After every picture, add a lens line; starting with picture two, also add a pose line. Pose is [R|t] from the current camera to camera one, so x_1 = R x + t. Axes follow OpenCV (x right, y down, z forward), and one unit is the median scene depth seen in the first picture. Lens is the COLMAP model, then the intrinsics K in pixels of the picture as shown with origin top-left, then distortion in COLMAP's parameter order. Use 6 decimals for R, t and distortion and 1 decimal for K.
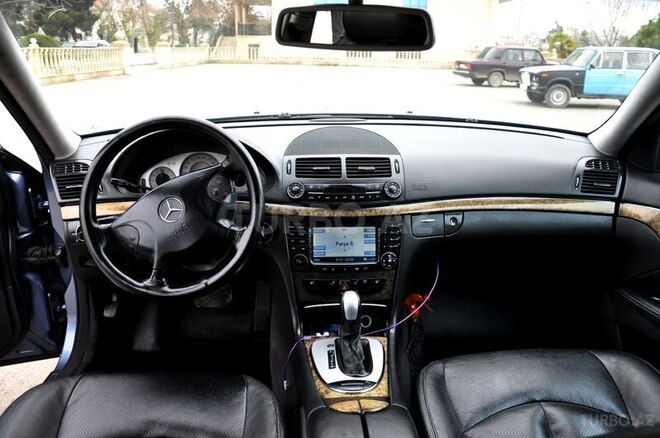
lens RADIAL K [[508.8, 0, 330.1], [0, 508.8, 219.9], [0, 0, 1]] dist [-0.107873, -0.004137]
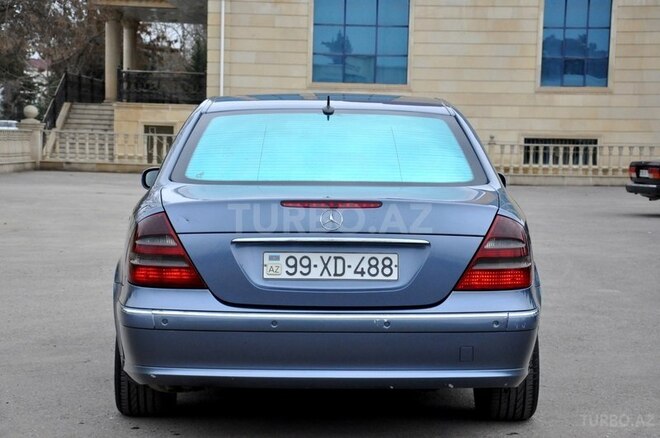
lens RADIAL K [[1757.9, 0, 330.2], [0, 1757.9, 219.1], [0, 0, 1]] dist [0.880025, 0.000000]
pose [[0.999627, 0.005946, -0.026642, 0.017321], [-0.013169, 0.959942, -0.279890, 0.101806], [0.023910, 0.280137, 0.959662, -0.296239]]
